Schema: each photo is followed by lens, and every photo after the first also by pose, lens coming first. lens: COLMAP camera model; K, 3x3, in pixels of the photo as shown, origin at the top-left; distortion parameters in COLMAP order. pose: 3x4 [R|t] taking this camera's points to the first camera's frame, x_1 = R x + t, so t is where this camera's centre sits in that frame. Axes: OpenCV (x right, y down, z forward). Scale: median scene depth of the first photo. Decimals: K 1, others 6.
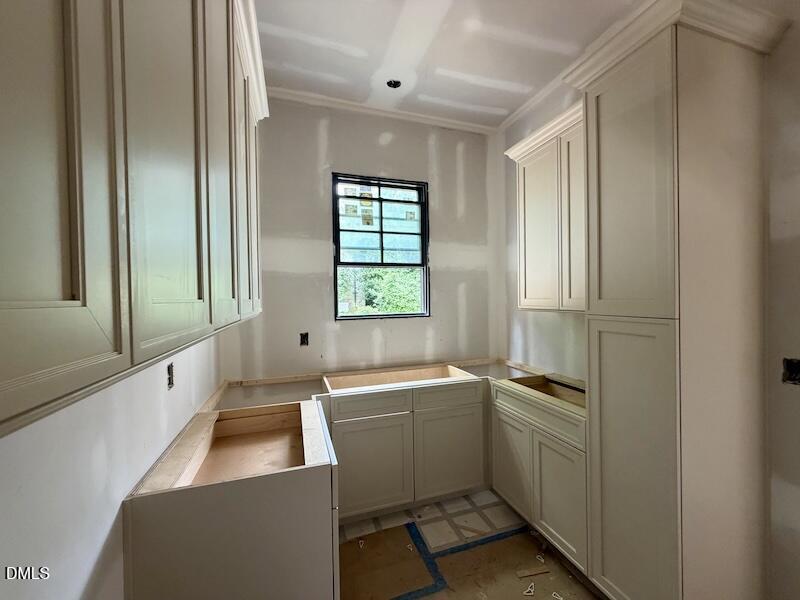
lens RADIAL K [[318.6, 0, 399.1], [0, 318.6, 300.7], [0, 0, 1]] dist [0.000779, -0.000148]
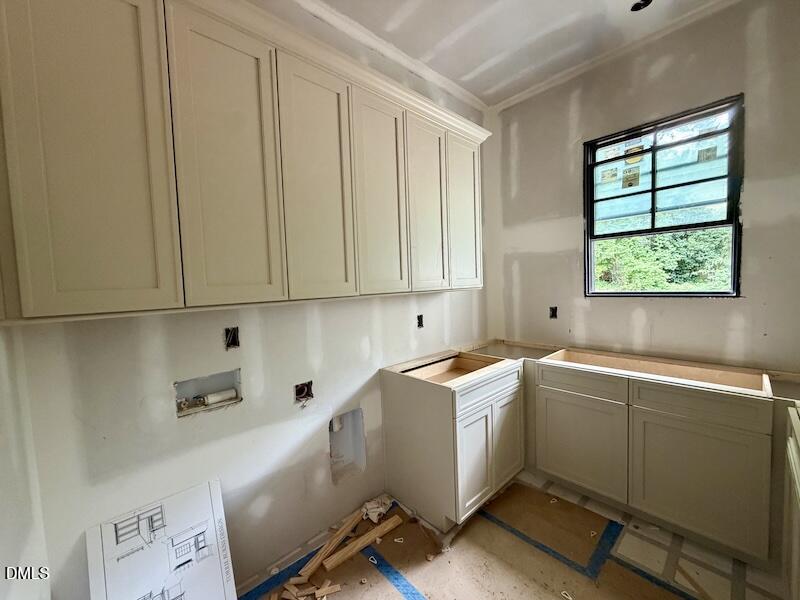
lens RADIAL K [[318.6, 0, 399.1], [0, 318.6, 300.7], [0, 0, 1]] dist [0.000779, -0.000148]
pose [[0.414587, 0.053292, -0.908448, 0.442988], [0.019611, 0.997529, 0.067468, -0.003055], [0.909798, -0.045787, 0.412518, 0.071963]]
